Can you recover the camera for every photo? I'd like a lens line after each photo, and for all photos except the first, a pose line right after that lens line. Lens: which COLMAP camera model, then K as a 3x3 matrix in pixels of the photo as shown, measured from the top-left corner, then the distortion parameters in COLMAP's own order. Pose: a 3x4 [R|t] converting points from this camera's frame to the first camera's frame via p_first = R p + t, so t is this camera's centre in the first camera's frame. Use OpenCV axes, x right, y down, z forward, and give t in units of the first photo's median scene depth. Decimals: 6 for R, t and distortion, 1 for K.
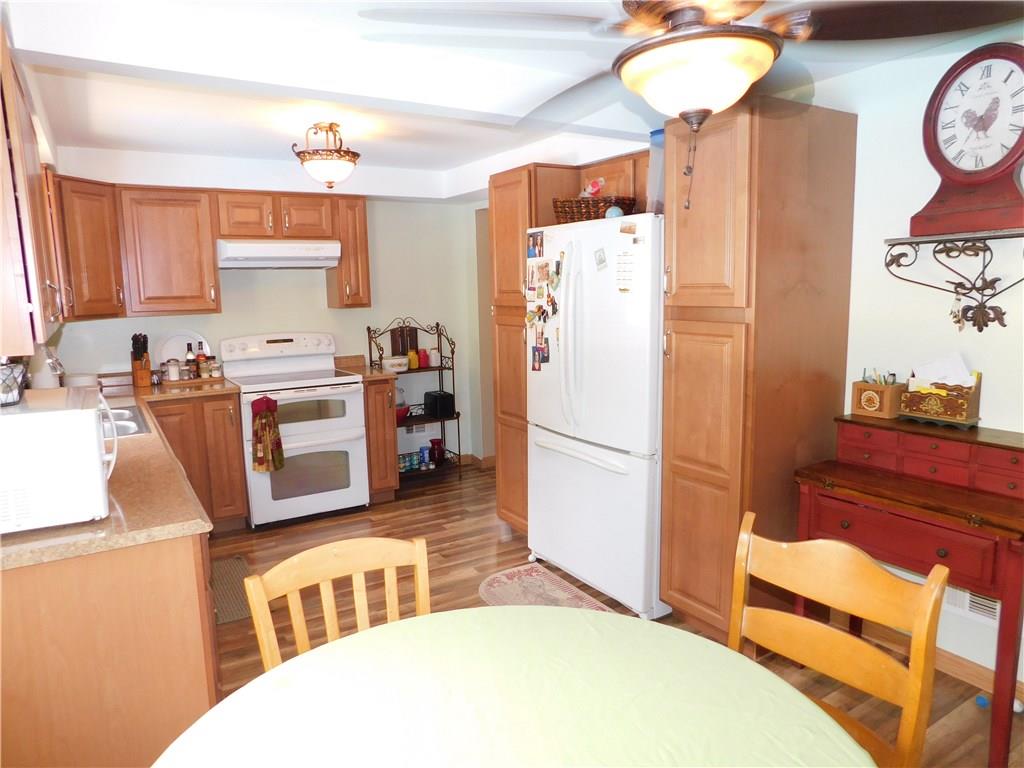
lens RADIAL K [[686.8, 0, 510.9], [0, 686.8, 388.5], [0, 0, 1]] dist [-0.060208, 0.052455]
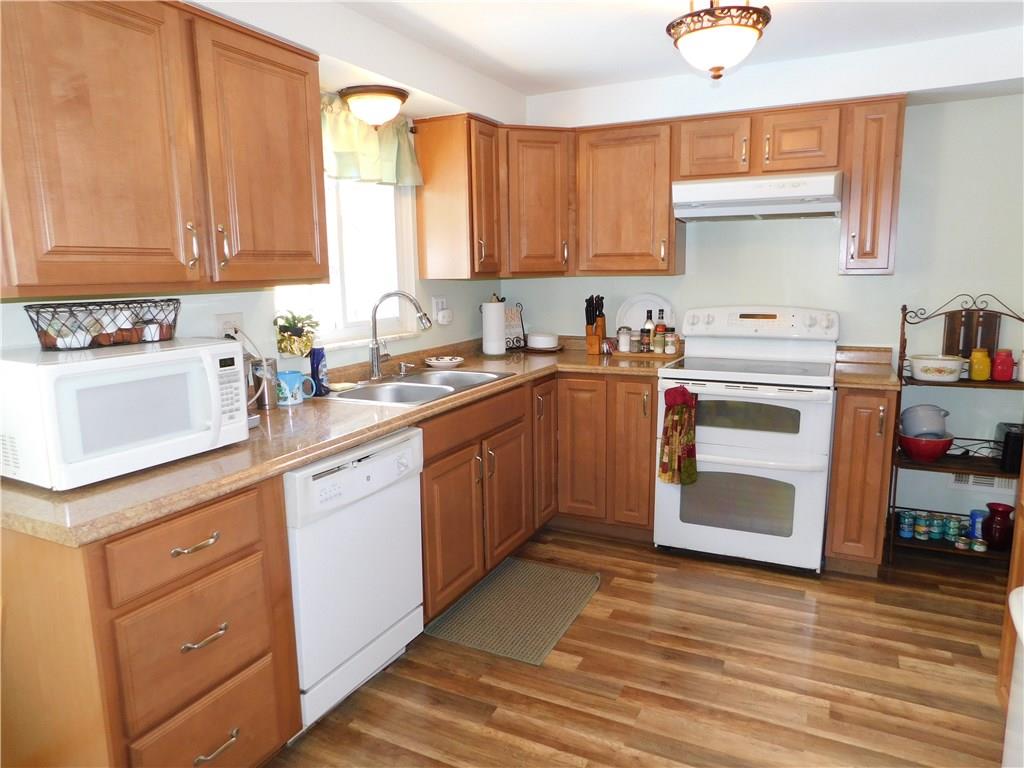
lens RADIAL K [[686.8, 0, 508.2], [0, 686.8, 383.8], [0, 0, 1]] dist [-0.060208, 0.052455]
pose [[0.530442, 0.151848, -0.834011, 0.167024], [-0.123579, 0.987168, 0.101135, -0.043108], [0.838665, 0.049420, 0.542400, 0.416899]]
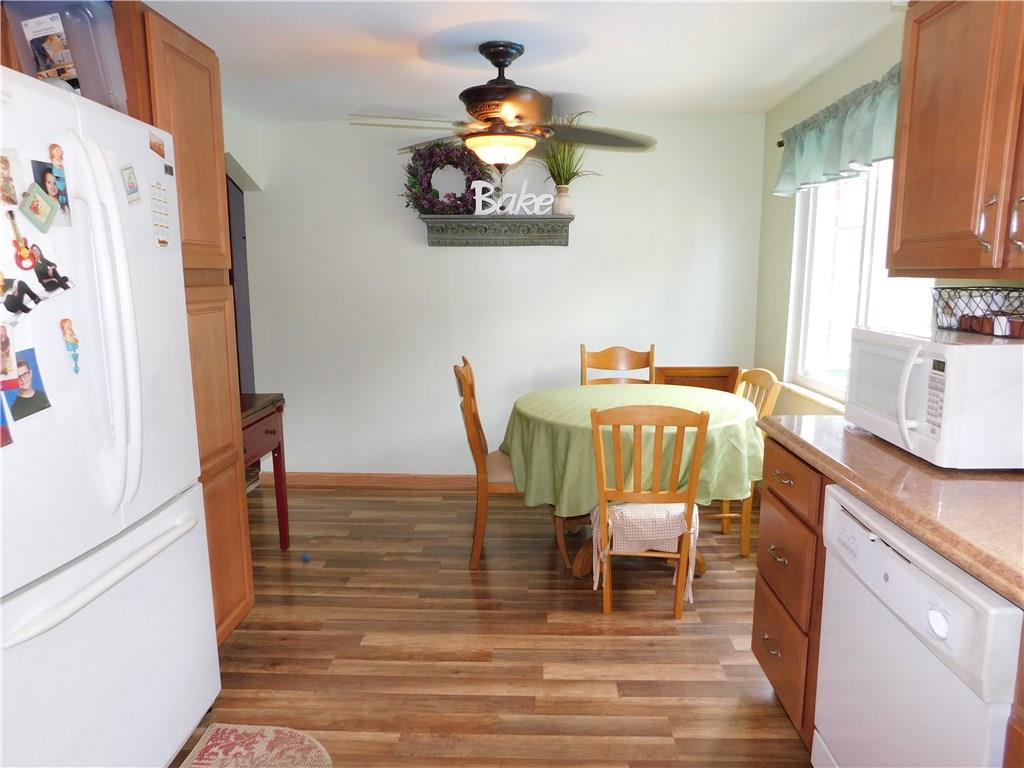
lens RADIAL K [[686.8, 0, 514.7], [0, 686.8, 383.4], [0, 0, 1]] dist [-0.060208, 0.052455]
pose [[-0.828569, -0.068506, 0.555680, -0.346782], [0.099438, 0.958702, 0.266463, -0.114064], [-0.550985, 0.276039, -0.787539, 1.004276]]
